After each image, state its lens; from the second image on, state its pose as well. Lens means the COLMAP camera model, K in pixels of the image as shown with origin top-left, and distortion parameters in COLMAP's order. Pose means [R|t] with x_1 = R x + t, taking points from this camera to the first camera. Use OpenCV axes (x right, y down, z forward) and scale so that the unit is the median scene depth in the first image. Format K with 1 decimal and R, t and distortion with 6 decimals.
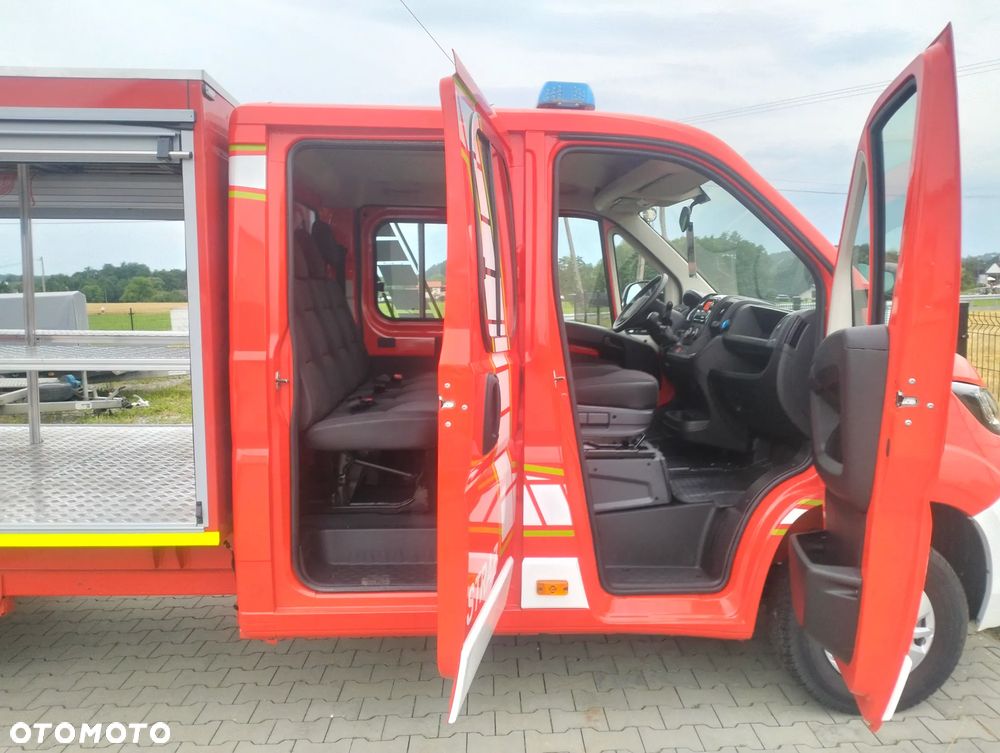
lens RADIAL K [[849.3, 0, 516.2], [0, 849.3, 375.6], [0, 0, 1]] dist [0.081662, -0.165796]
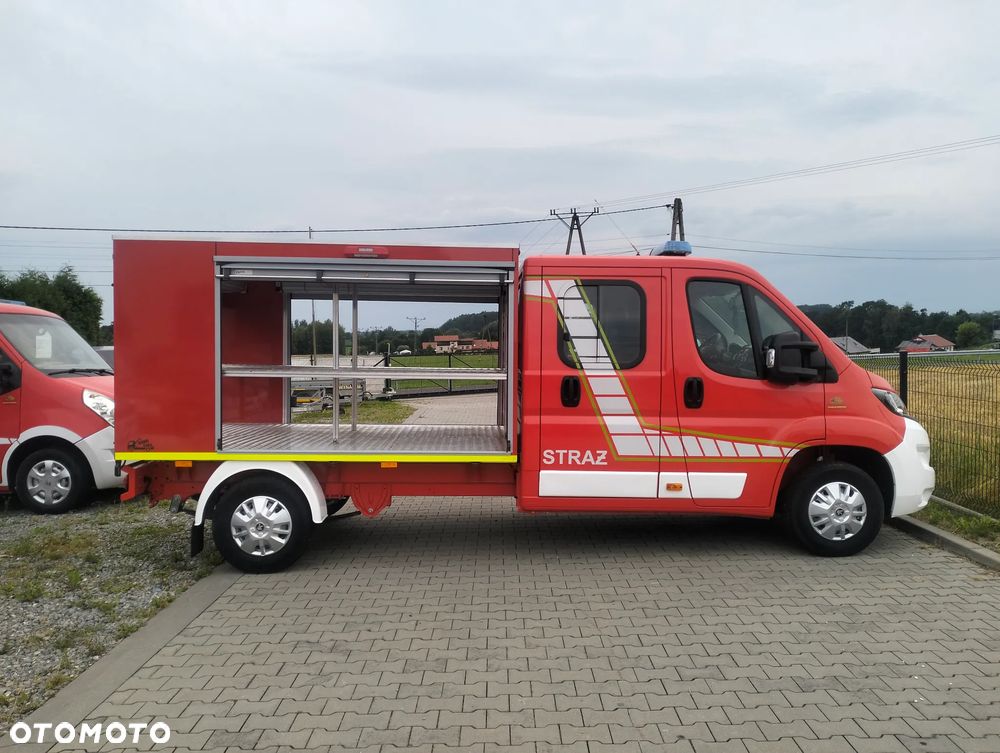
lens RADIAL K [[828.6, 0, 500.0], [0, 828.6, 376.5], [0, 0, 1]] dist [0.076063, -0.150568]
pose [[0.999338, 0.001899, -0.036326, -0.294329], [-0.004138, 0.998088, -0.061670, 0.105557], [0.036140, 0.061780, 0.997435, -0.991911]]
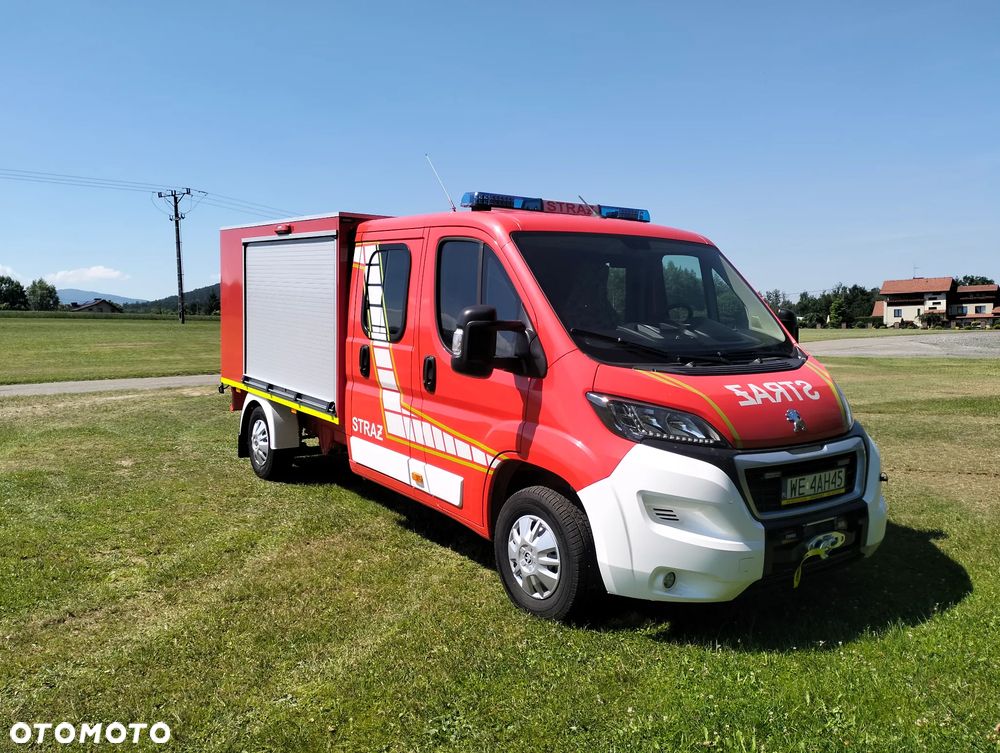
lens RADIAL K [[823.4, 0, 534.8], [0, 823.4, 373.2], [0, 0, 1]] dist [-0.030586, -0.000918]
pose [[0.552758, 0.092369, -0.828207, 1.548003], [-0.099978, 0.994010, 0.044134, -0.070740], [0.827323, 0.058407, 0.558682, 0.207888]]
